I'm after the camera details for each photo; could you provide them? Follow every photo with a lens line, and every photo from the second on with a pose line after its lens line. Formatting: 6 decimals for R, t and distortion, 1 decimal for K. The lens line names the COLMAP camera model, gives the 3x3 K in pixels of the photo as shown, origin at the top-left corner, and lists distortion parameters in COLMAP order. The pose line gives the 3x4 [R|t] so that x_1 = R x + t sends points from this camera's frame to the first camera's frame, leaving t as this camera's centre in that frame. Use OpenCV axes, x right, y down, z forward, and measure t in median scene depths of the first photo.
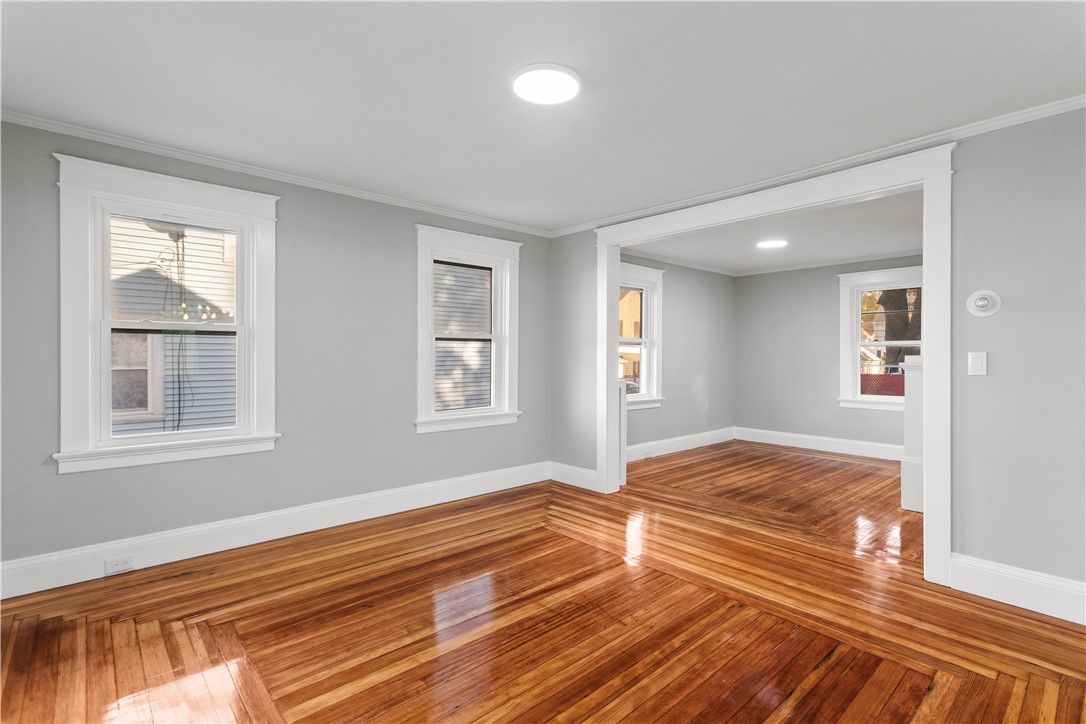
lens RADIAL K [[513.2, 0, 547.8], [0, 513.2, 354.8], [0, 0, 1]] dist [0.001037, 0.000561]
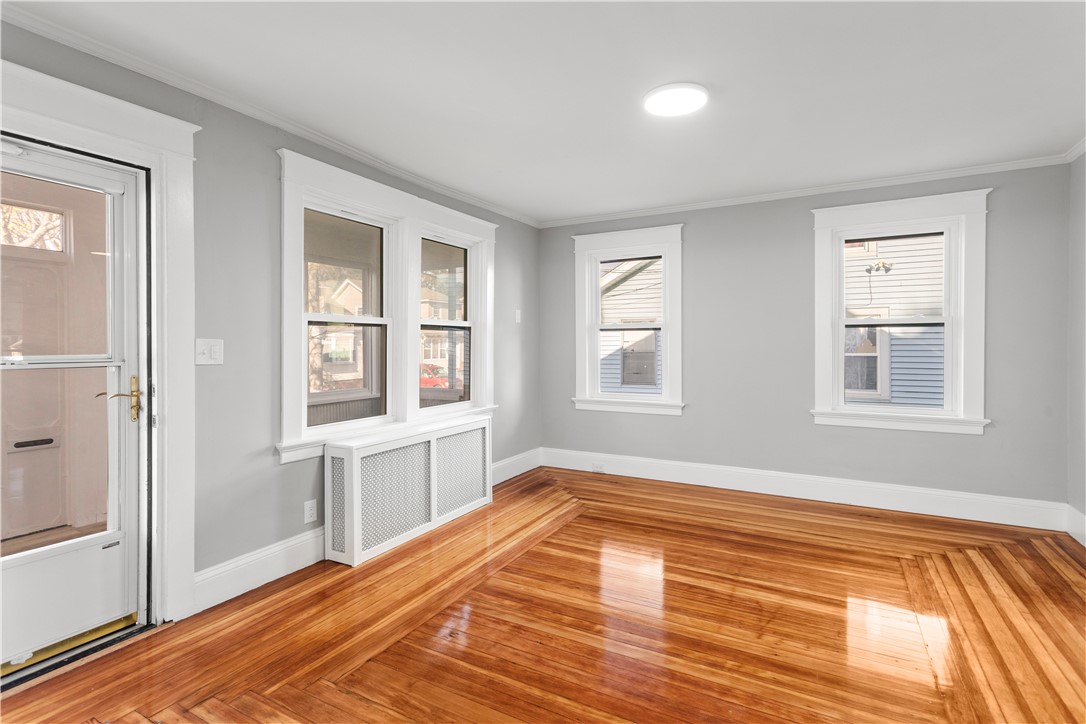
lens RADIAL K [[517.4, 0, 543.2], [0, 517.4, 345.4], [0, 0, 1]] dist [0.000799, 0.000400]
pose [[0.319468, -0.000911, -0.947597, 0.649815], [0.005697, 0.999983, 0.000960, 0.000479], [0.947580, -0.005706, 0.319467, 0.246610]]
